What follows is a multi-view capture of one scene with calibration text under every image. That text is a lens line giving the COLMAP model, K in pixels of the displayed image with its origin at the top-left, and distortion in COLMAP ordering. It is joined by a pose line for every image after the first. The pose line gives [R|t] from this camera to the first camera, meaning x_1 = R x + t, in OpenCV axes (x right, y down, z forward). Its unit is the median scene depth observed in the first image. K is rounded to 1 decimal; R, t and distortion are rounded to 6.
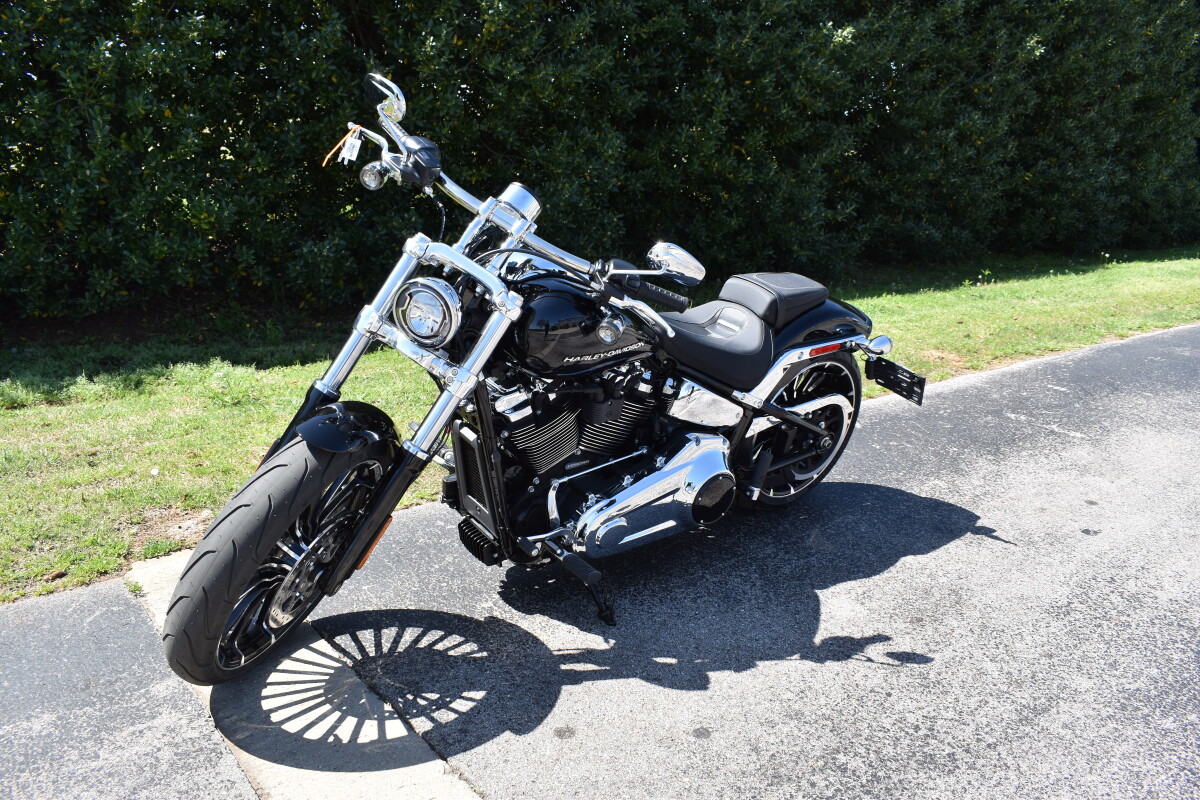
lens RADIAL K [[964.3, 0, 600.0], [0, 964.3, 400.0], [0, 0, 1]] dist [-0.099623, 0.017084]
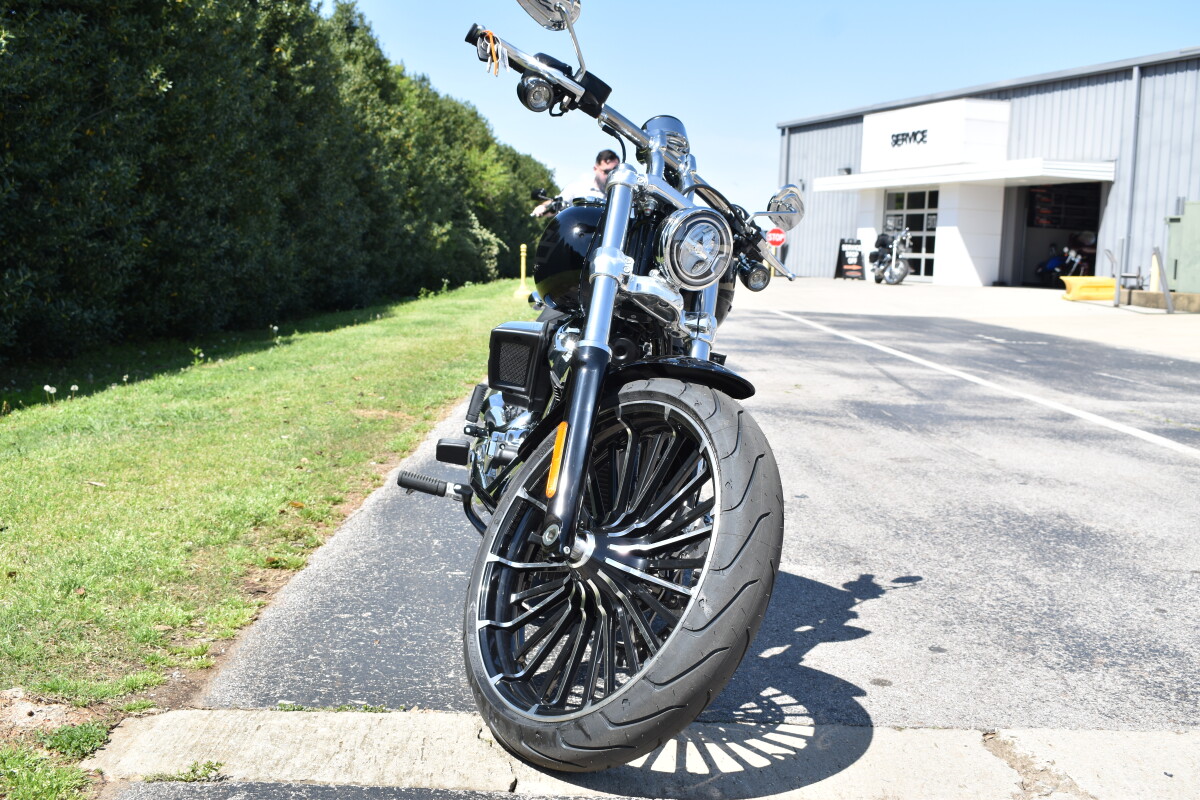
lens RADIAL K [[1293.9, 0, 600.0], [0, 1293.9, 384.8], [0, 0, 1]] dist [-0.045594, -0.002132]
pose [[0.623437, -0.084544, 0.777289, -1.015078], [0.195666, 0.979374, -0.050413, 0.062391], [-0.756995, 0.183519, 0.627120, 0.313422]]
